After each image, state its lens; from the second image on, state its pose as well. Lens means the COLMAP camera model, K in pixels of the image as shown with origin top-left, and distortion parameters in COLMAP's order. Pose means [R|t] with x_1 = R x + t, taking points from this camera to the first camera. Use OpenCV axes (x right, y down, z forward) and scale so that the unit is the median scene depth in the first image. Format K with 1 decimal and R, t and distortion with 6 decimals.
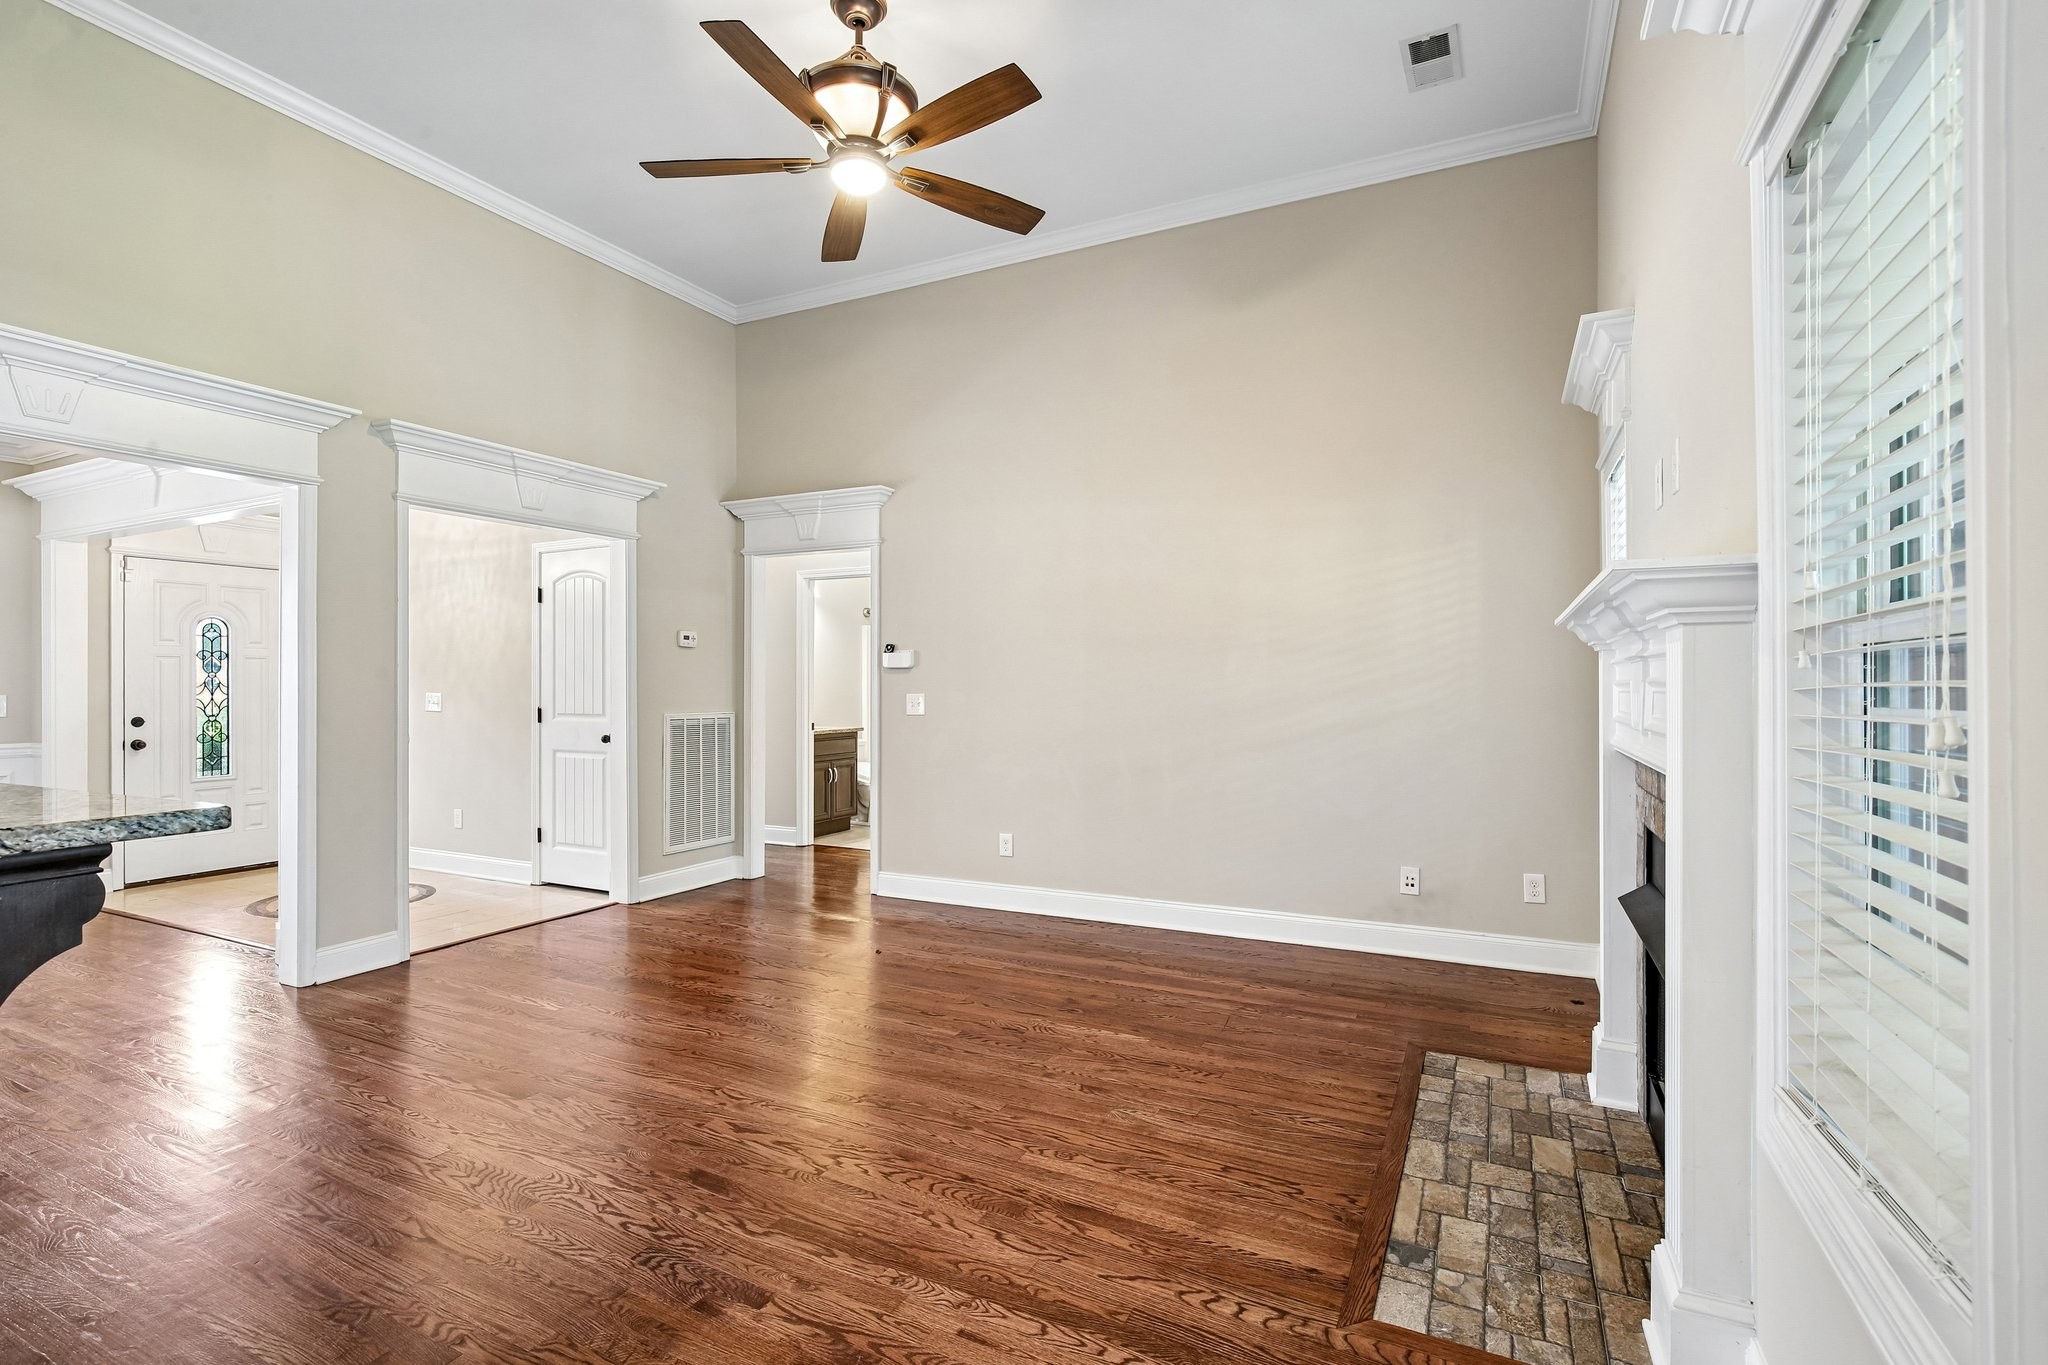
lens RADIAL K [[941.1, 0, 1025.0], [0, 941.1, 681.3], [0, 0, 1]] dist [-0.001290, -0.000063]
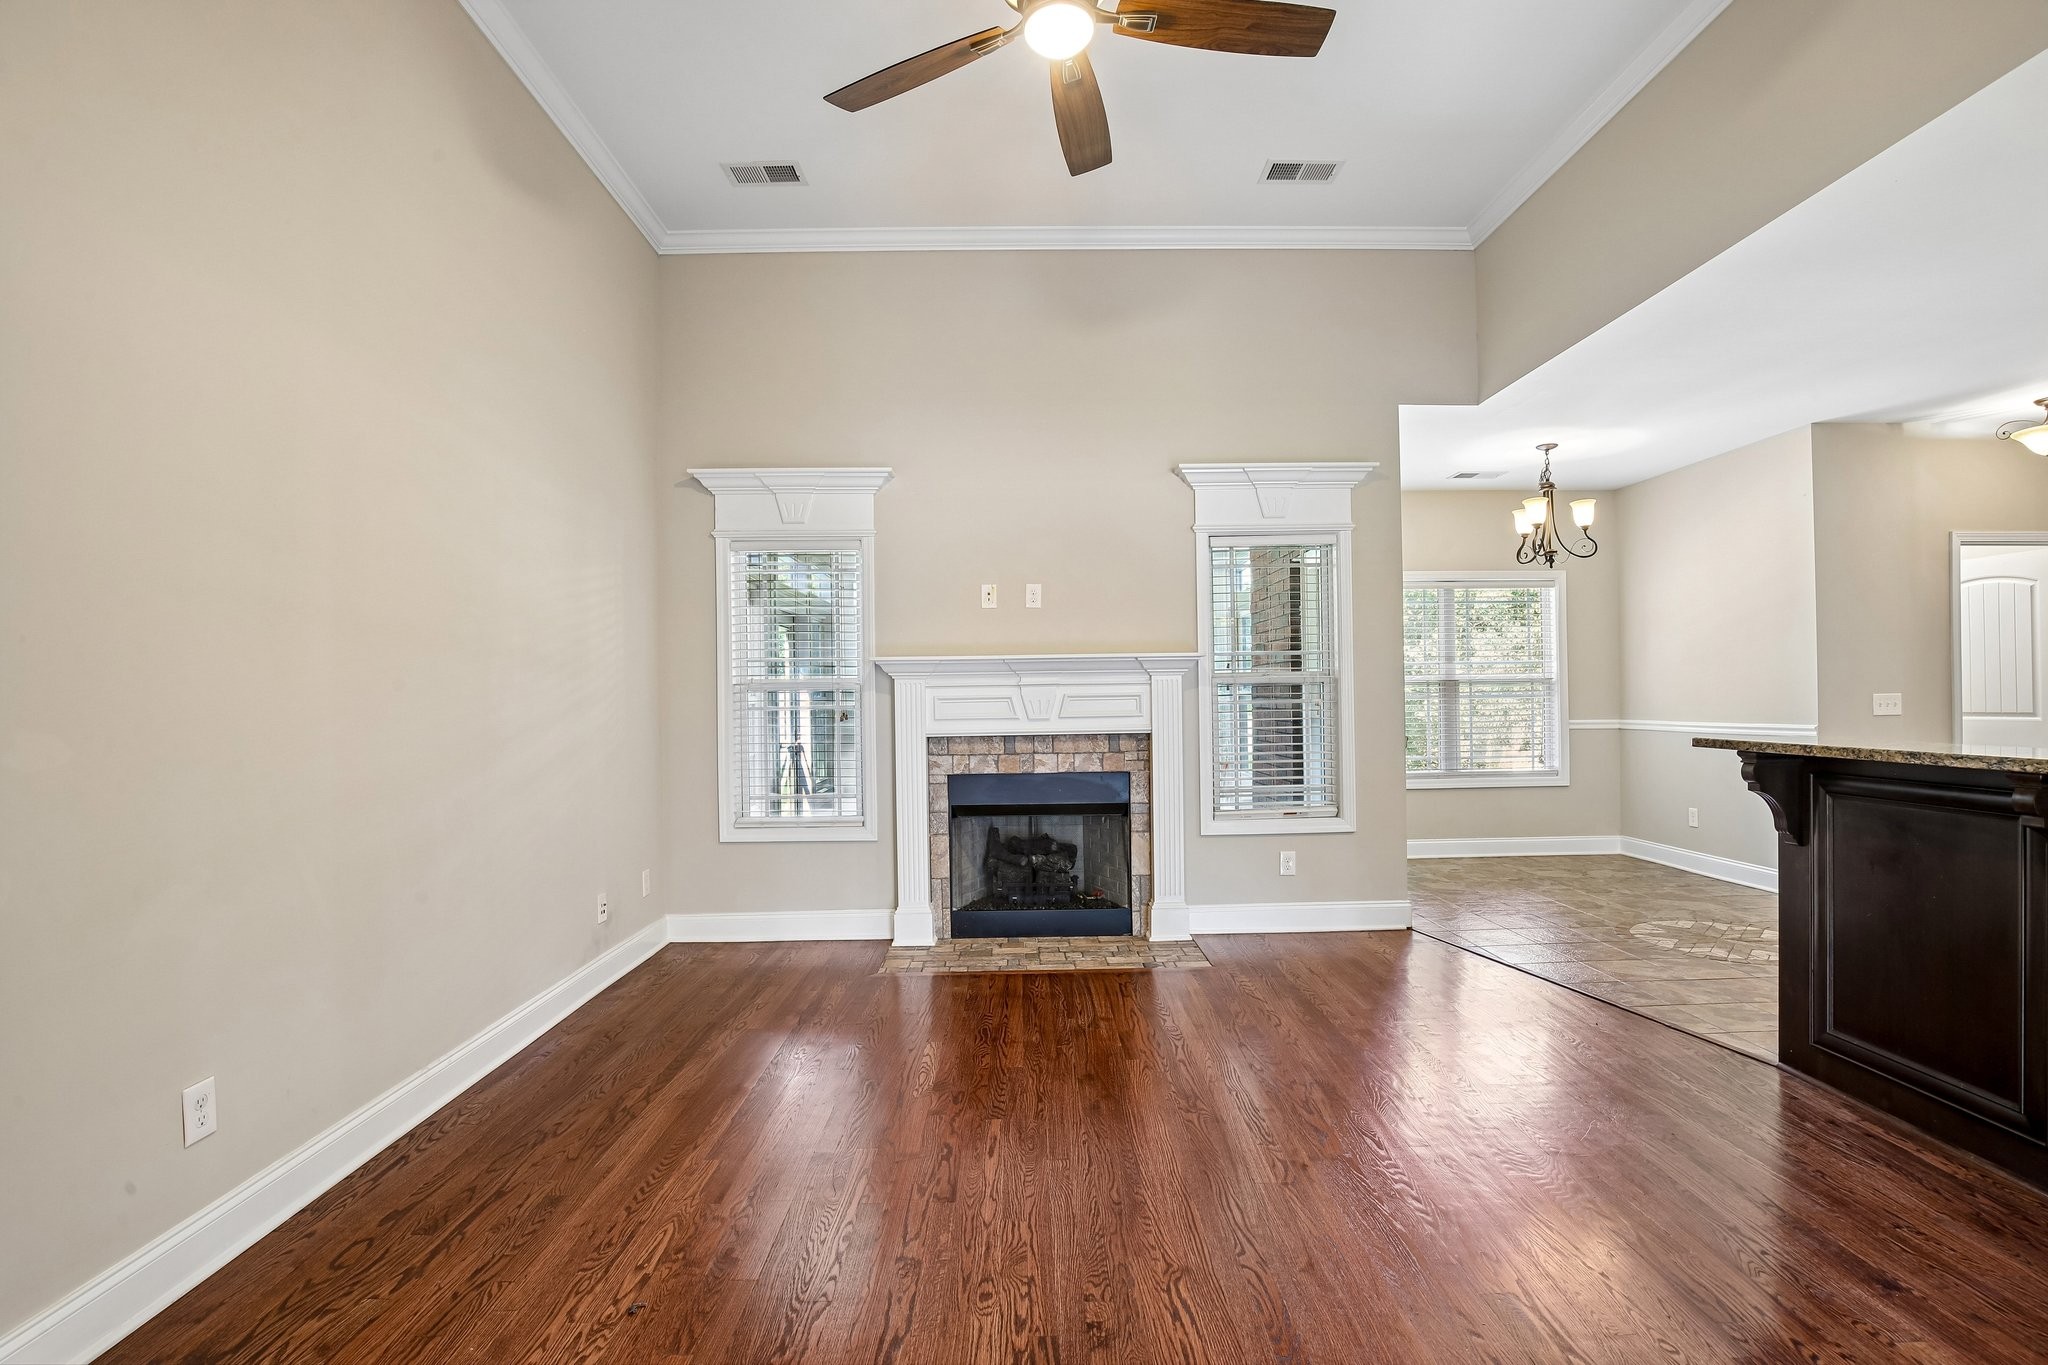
lens RADIAL K [[941.1, 0, 1029.1], [0, 941.1, 694.9], [0, 0, 1]] dist [-0.001290, -0.000063]
pose [[-0.461974, 0.010899, 0.886827, -0.891203], [0.006839, 0.999939, -0.008726, 0.010219], [-0.886867, 0.002034, -0.462020, 1.468903]]
